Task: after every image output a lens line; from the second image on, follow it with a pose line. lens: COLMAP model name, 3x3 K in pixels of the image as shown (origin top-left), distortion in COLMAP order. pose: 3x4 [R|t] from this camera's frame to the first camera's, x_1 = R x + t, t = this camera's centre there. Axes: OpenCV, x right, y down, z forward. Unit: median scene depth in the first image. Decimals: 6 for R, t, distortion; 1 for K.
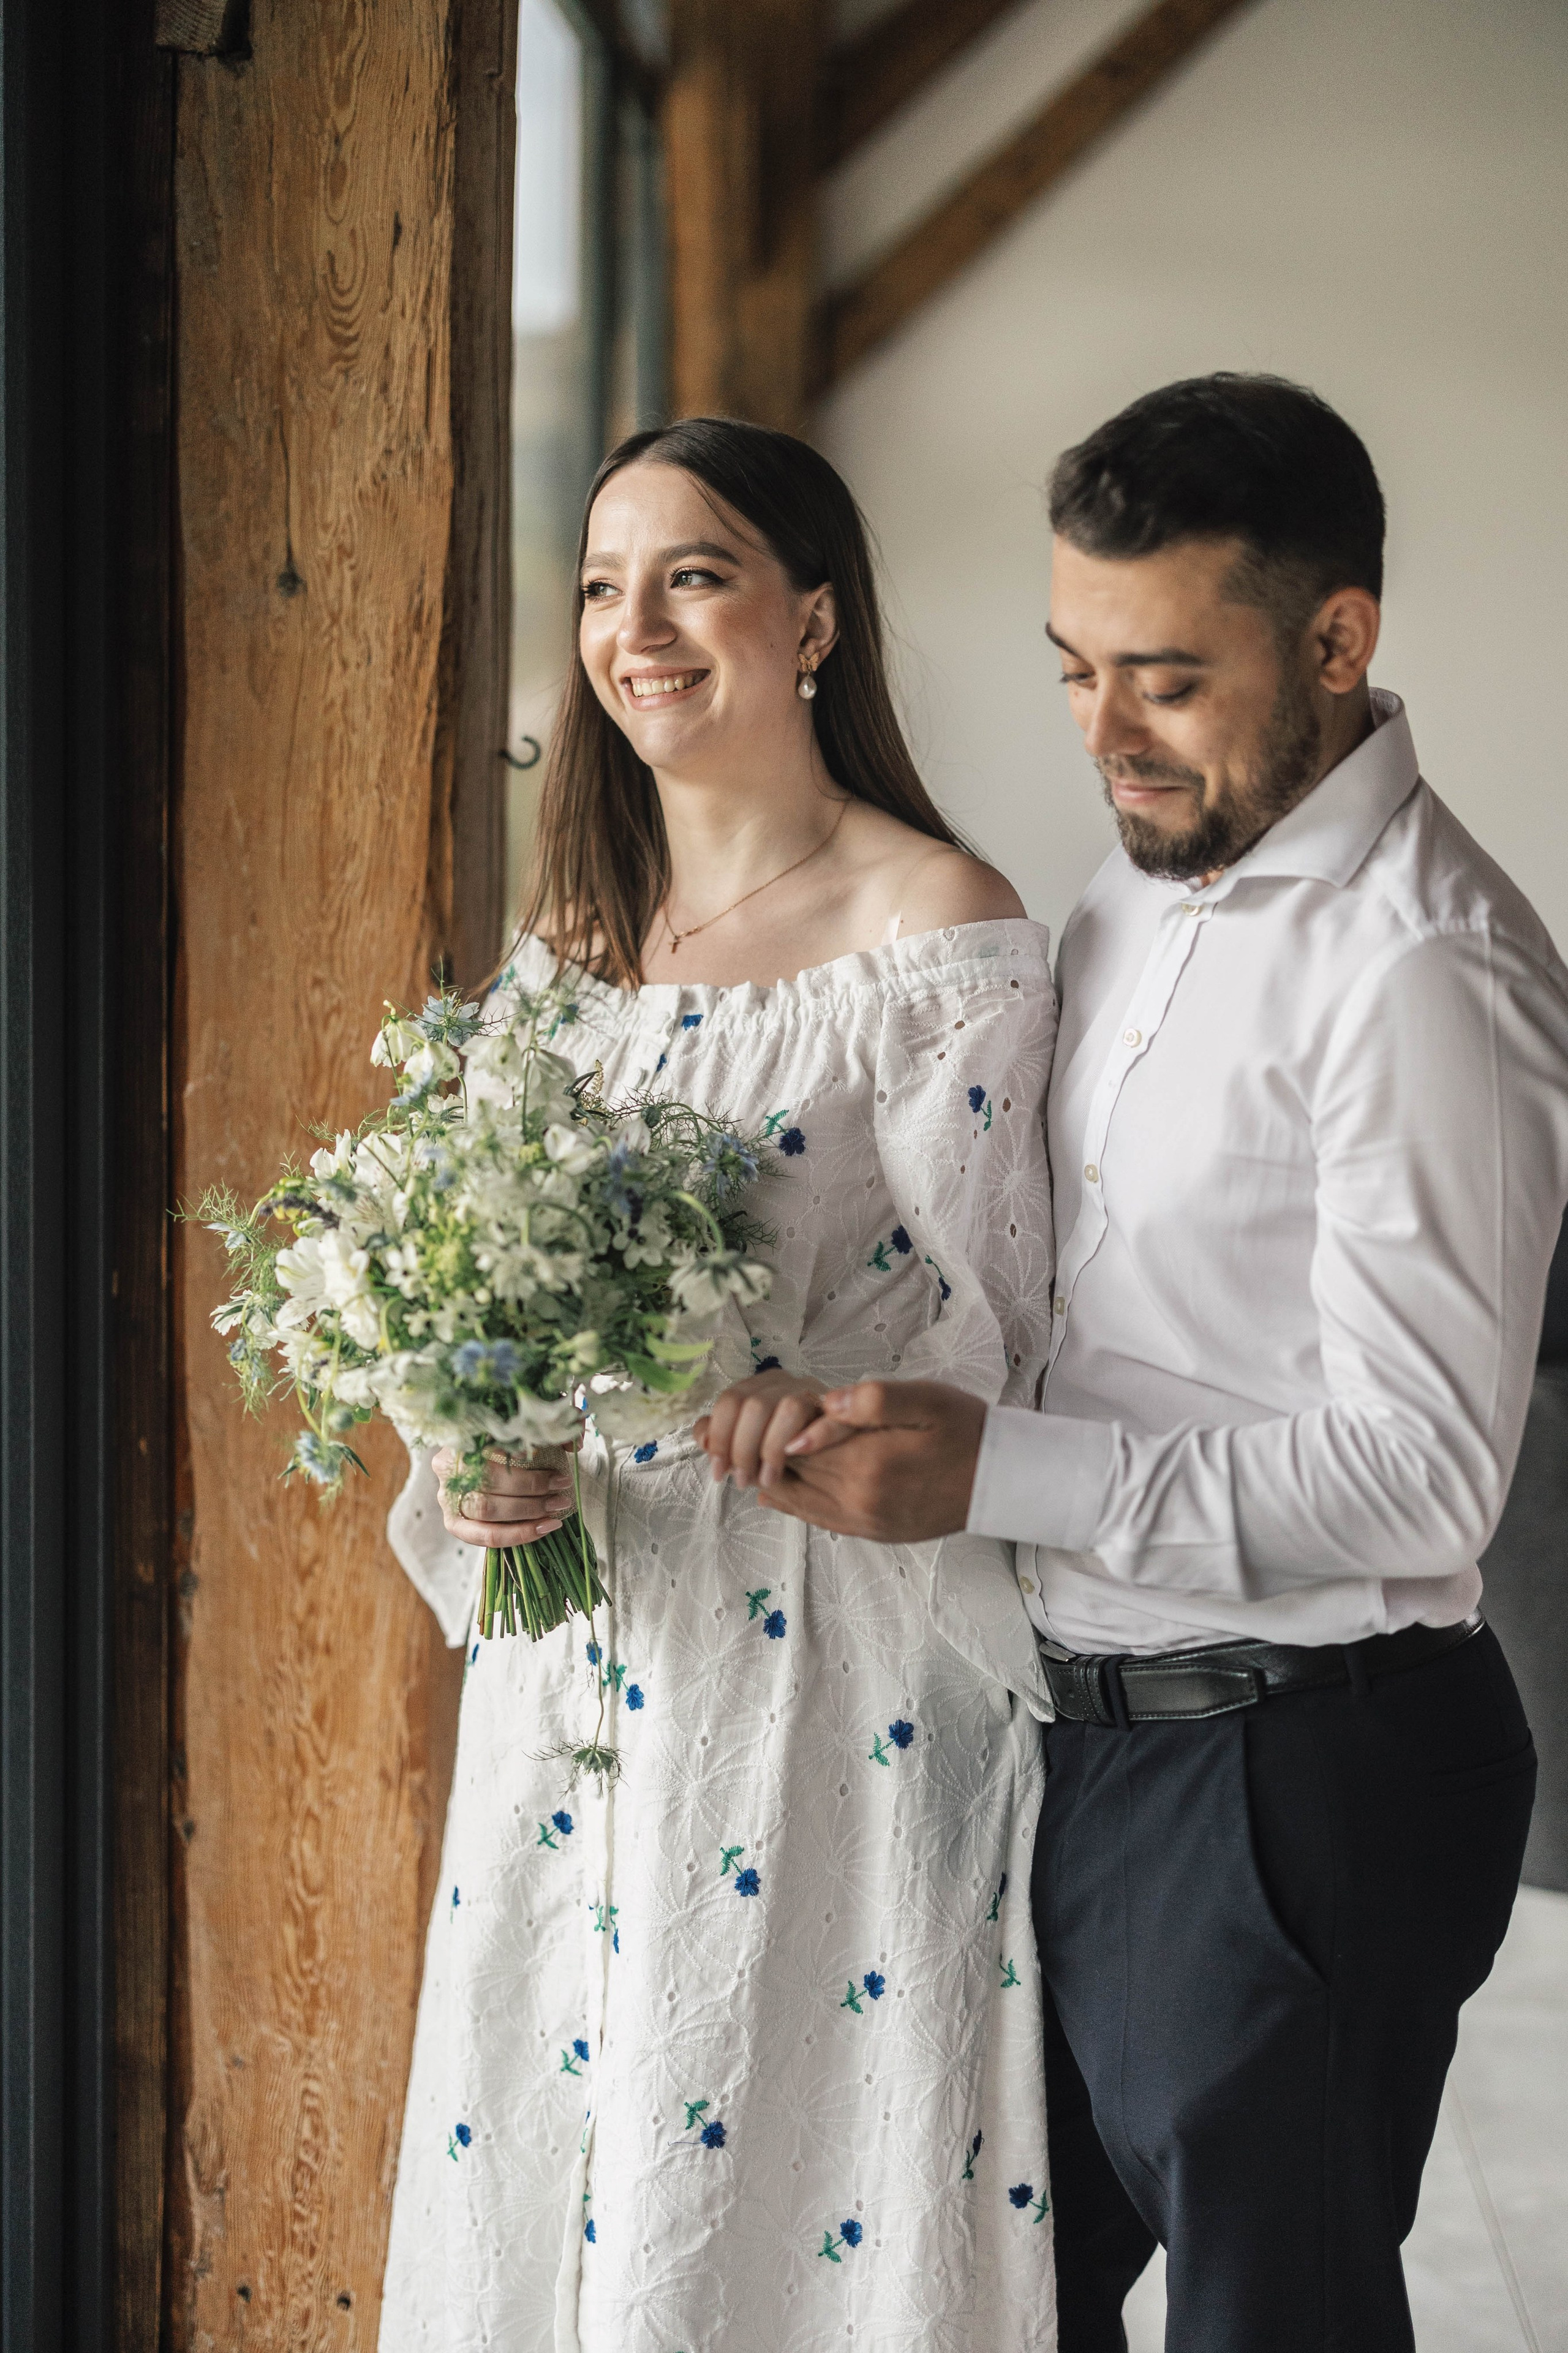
lens RADIAL K [[3439.4, 0, 775.5], [0, 3439.4, 1174.2], [0, 0, 1]] dist [0.009561, 0.000000]
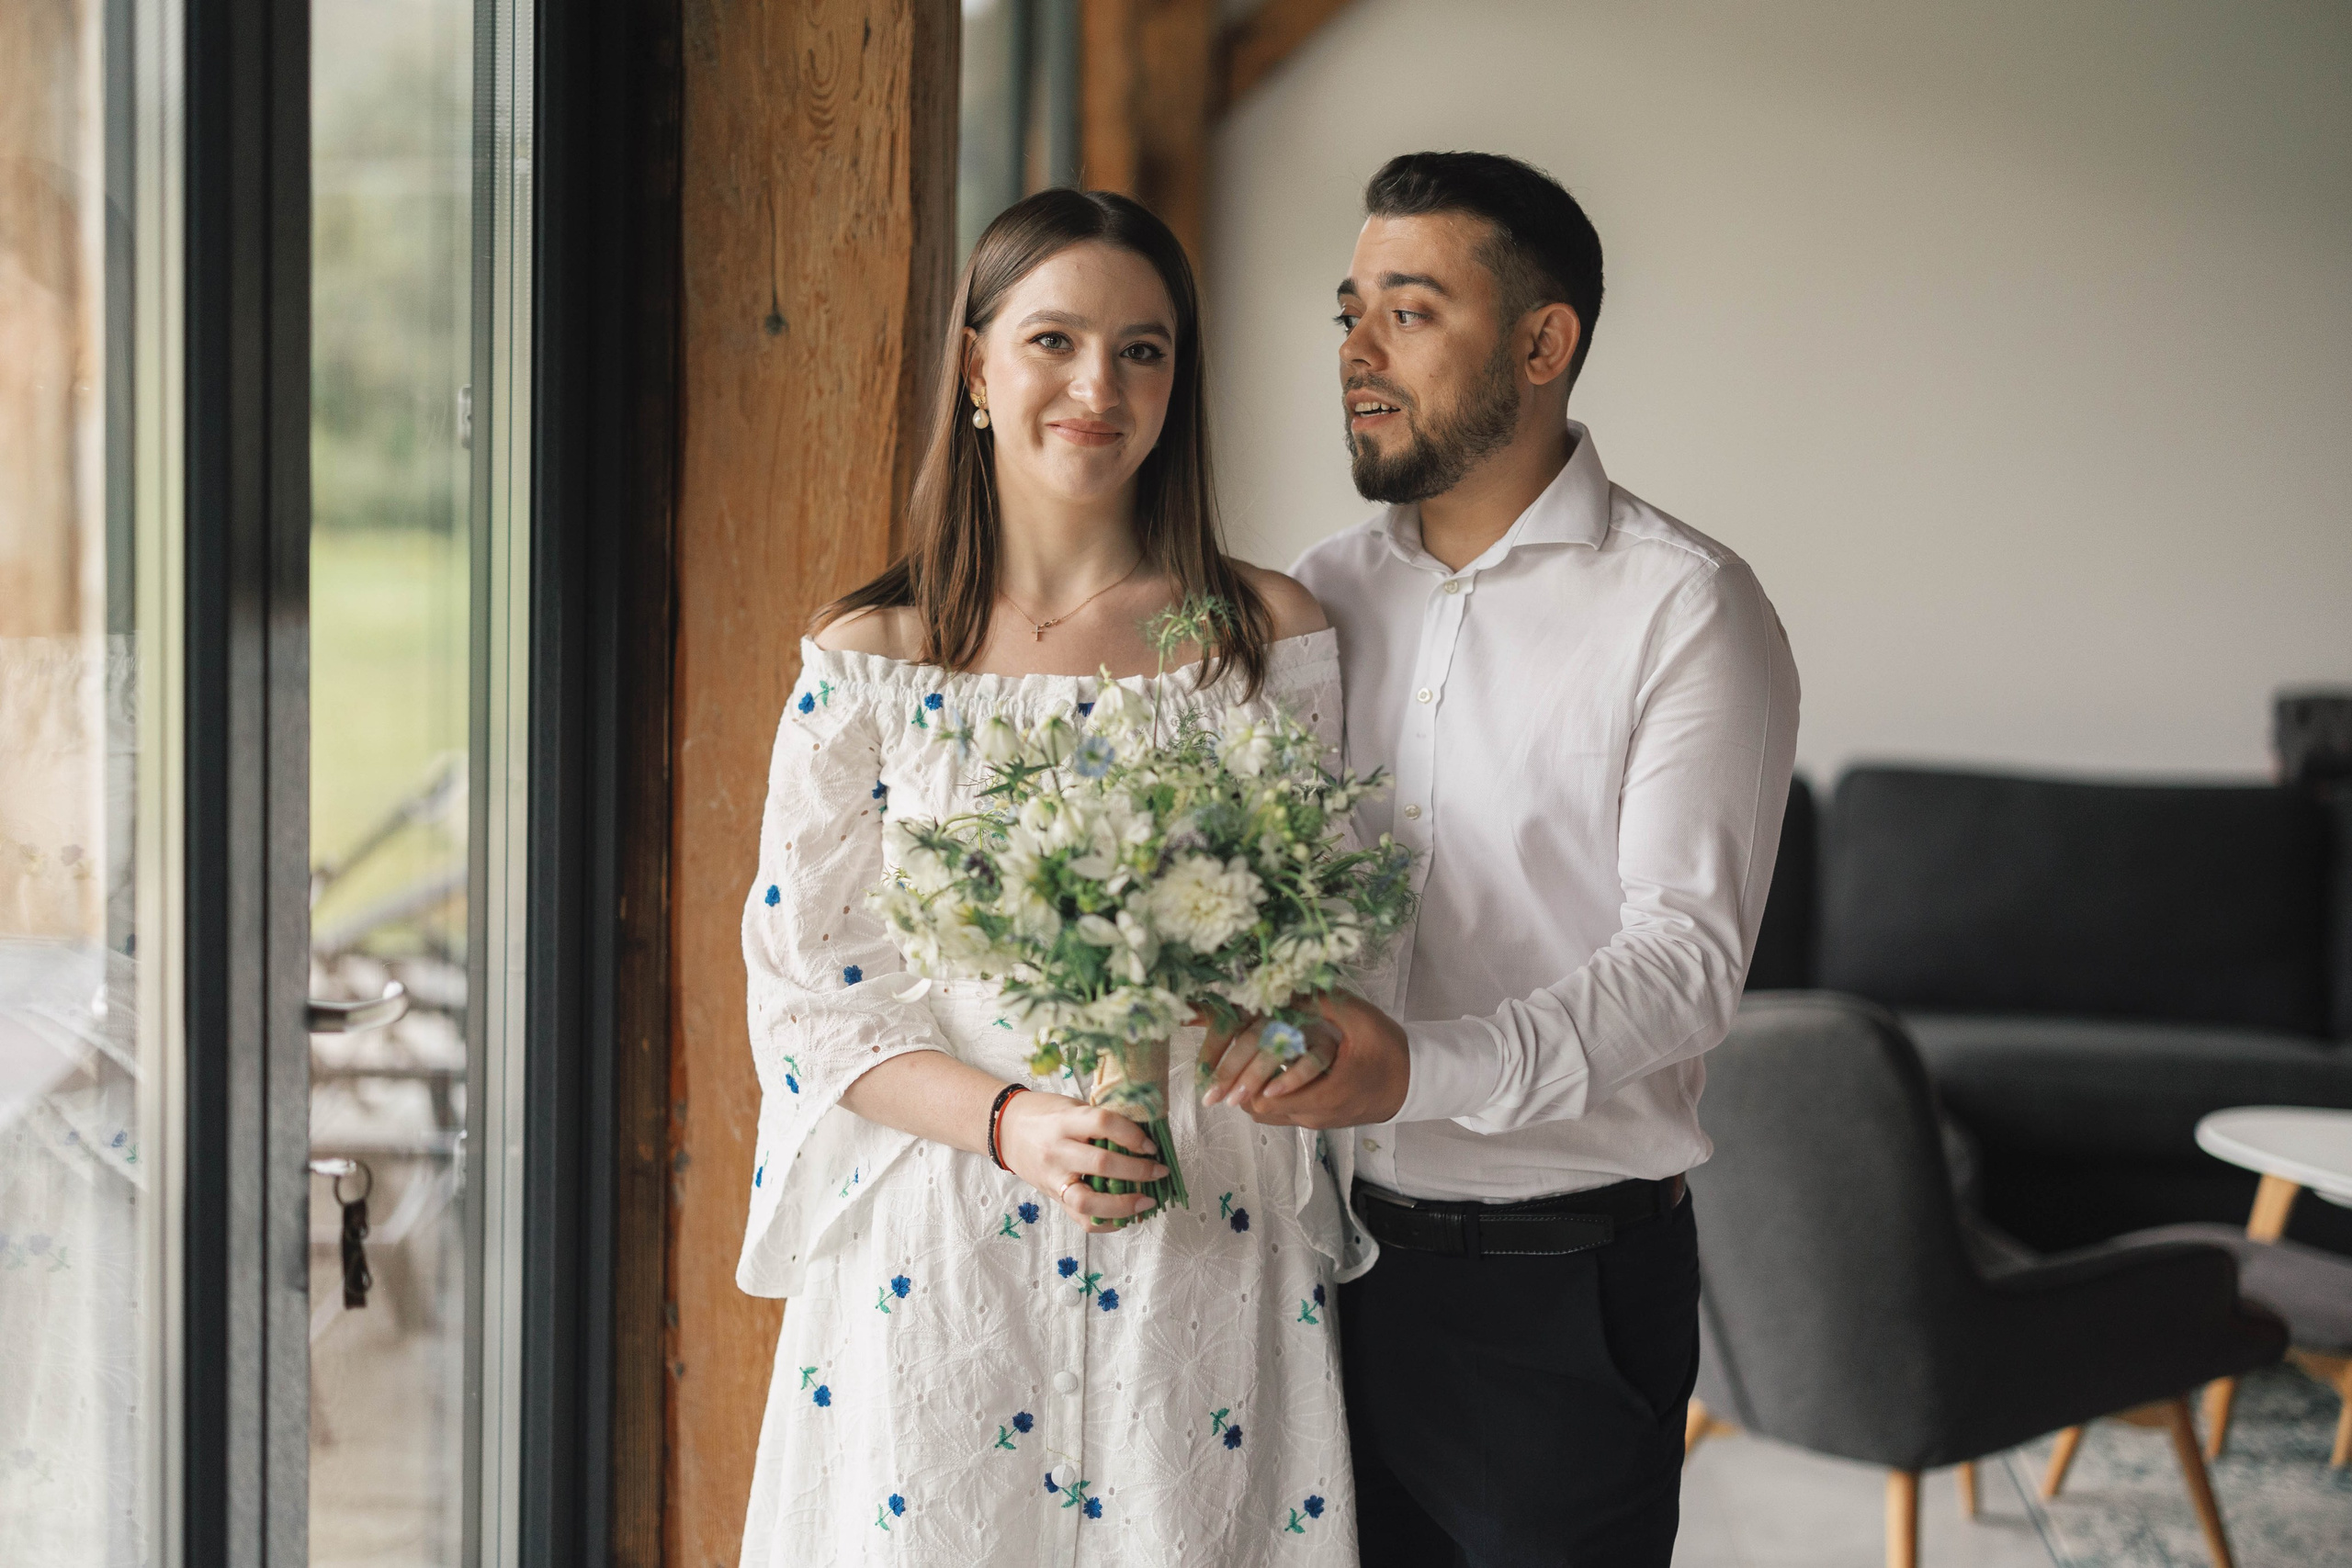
lens RADIAL K [[3437.8, 0, 1194.3], [0, 3437.8, 783.2], [0, 0, 1]] dist [0.009561, 0.000000]
pose [[0.999971, 0.003385, 0.006828, -0.002592], [-0.003294, 0.999907, -0.013246, 0.003788], [-0.006872, 0.013223, 0.999889, -0.199021]]
